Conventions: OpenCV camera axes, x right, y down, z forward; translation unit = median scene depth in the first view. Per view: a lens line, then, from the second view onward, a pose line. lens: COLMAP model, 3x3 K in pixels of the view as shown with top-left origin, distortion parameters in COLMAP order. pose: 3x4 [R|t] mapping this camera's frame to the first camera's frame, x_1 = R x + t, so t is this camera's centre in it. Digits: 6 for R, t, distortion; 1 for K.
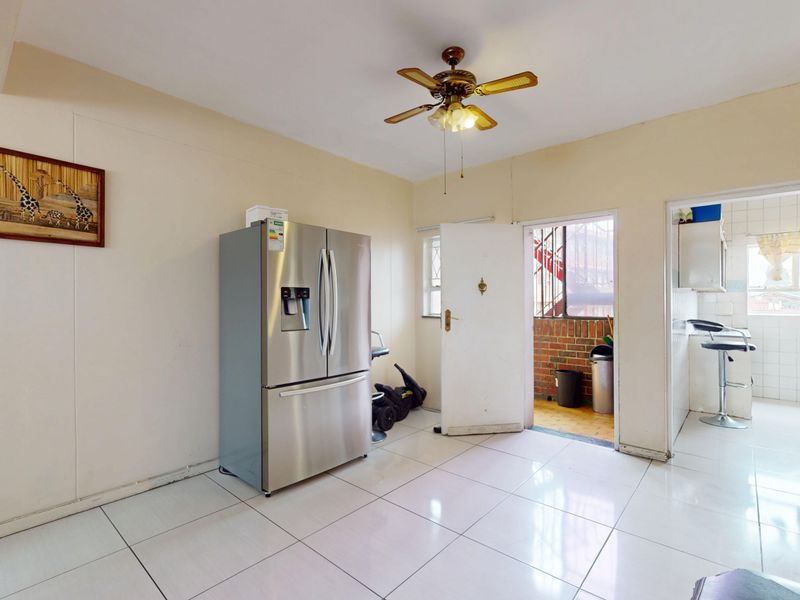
lens RADIAL K [[384.5, 0, 400.0], [0, 384.5, 300.0], [0, 0, 1]] dist [-0.000900, -0.000096]
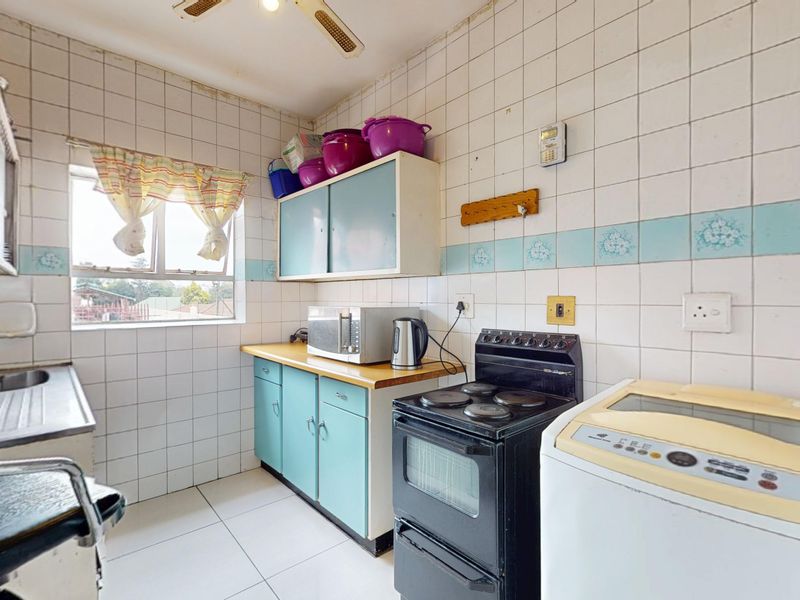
lens RADIAL K [[384.5, 0, 400.0], [0, 384.5, 300.0], [0, 0, 1]] dist [-0.000900, -0.000096]
pose [[0.112162, -0.004351, 0.993680, 0.546863], [0.003514, 0.999986, 0.003982, 0.005322], [-0.993684, 0.003045, 0.112176, 0.617351]]
